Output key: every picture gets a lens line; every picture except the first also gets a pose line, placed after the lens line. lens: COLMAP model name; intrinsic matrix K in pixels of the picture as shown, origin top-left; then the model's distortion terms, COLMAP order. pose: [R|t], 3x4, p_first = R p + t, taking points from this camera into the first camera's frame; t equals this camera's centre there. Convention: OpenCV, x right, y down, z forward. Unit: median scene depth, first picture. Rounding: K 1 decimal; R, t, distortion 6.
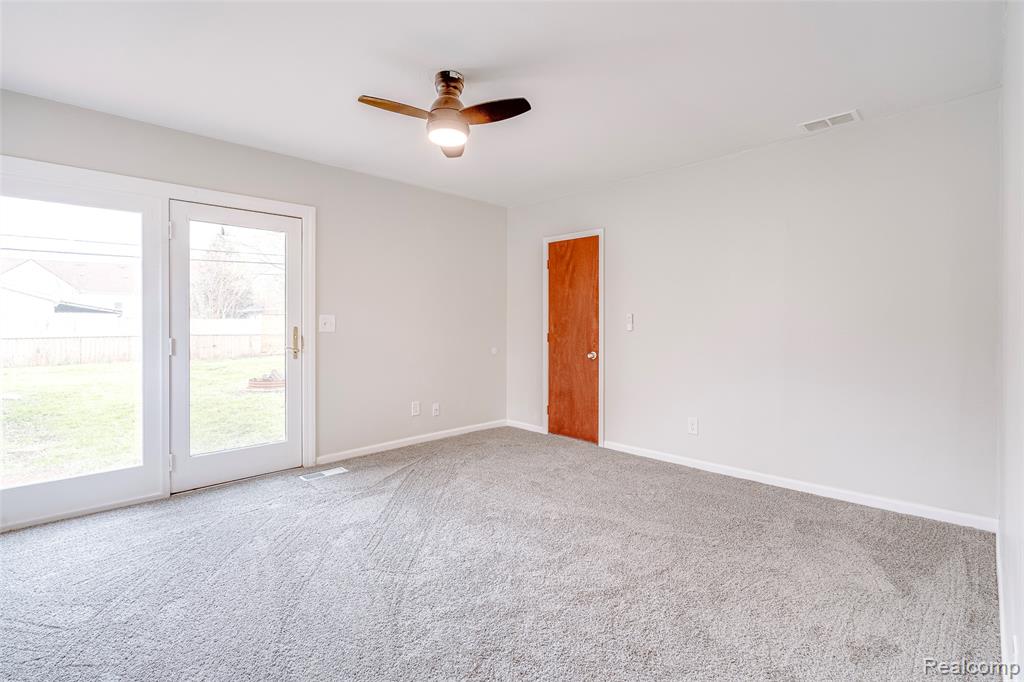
lens RADIAL K [[467.7, 0, 500.0], [0, 467.7, 329.5], [0, 0, 1]] dist [0.002661, 0.001243]
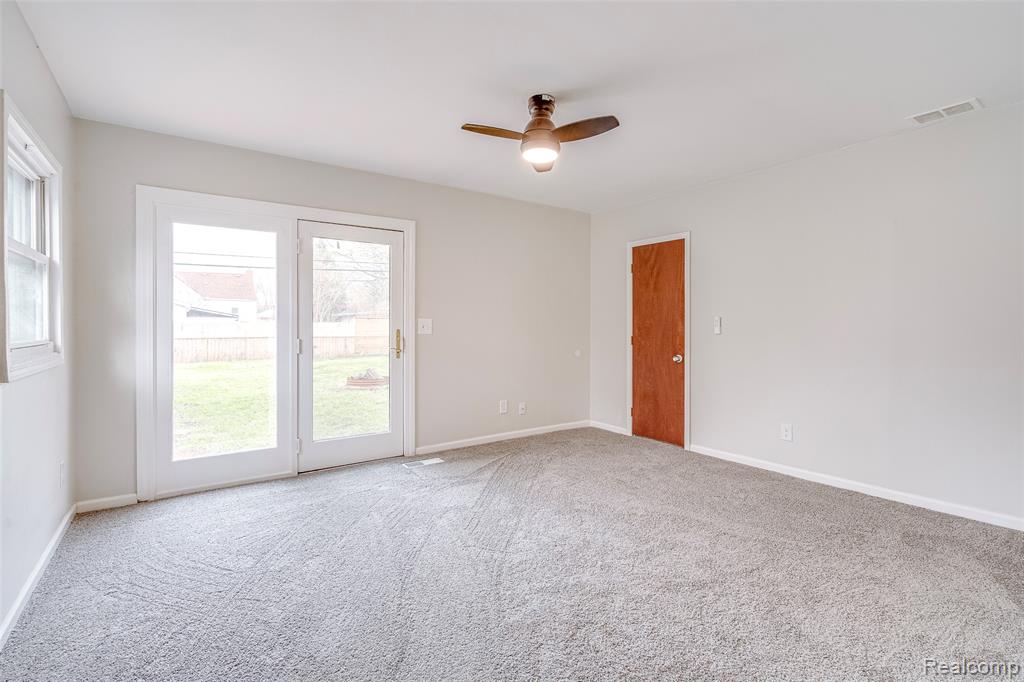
lens RADIAL K [[467.7, 0, 500.0], [0, 467.7, 329.5], [0, 0, 1]] dist [0.002661, 0.001243]
pose [[0.986576, 0.001781, -0.163291, -0.021427], [-0.002933, 0.999972, -0.006817, 0.001490], [0.163274, 0.007205, 0.986554, -0.072566]]
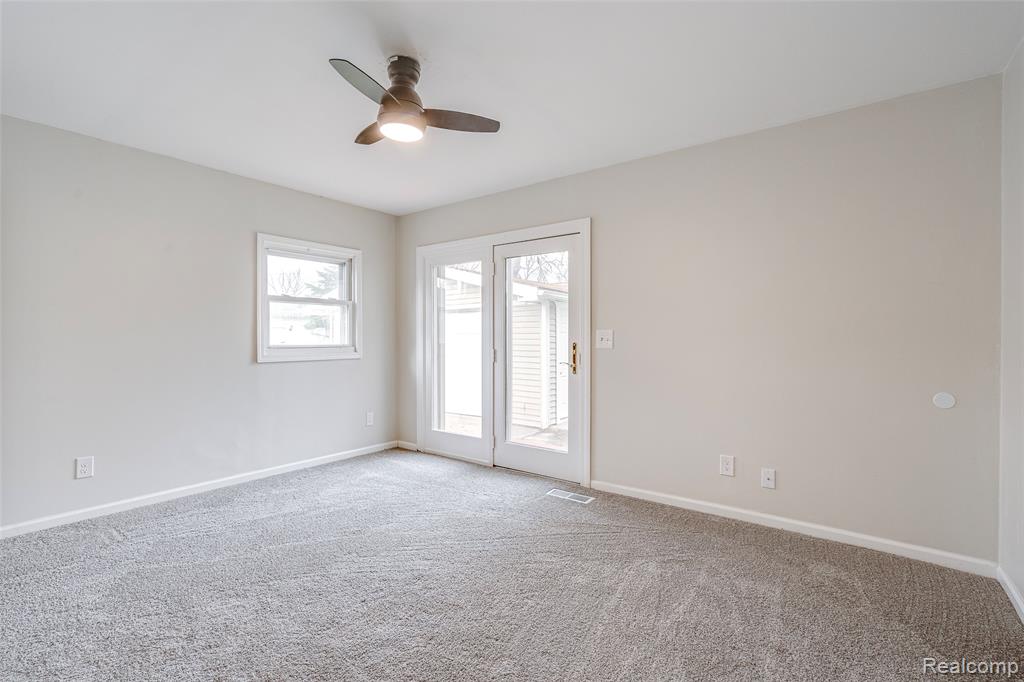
lens RADIAL K [[466.3, 0, 502.4], [0, 466.3, 338.8], [0, 0, 1]] dist [0.000260, 0.000174]
pose [[0.158346, 0.005382, -0.987369, 0.675225], [-0.016224, 0.999864, 0.002848, -0.017163], [0.987250, 0.015568, 0.158412, 0.884456]]
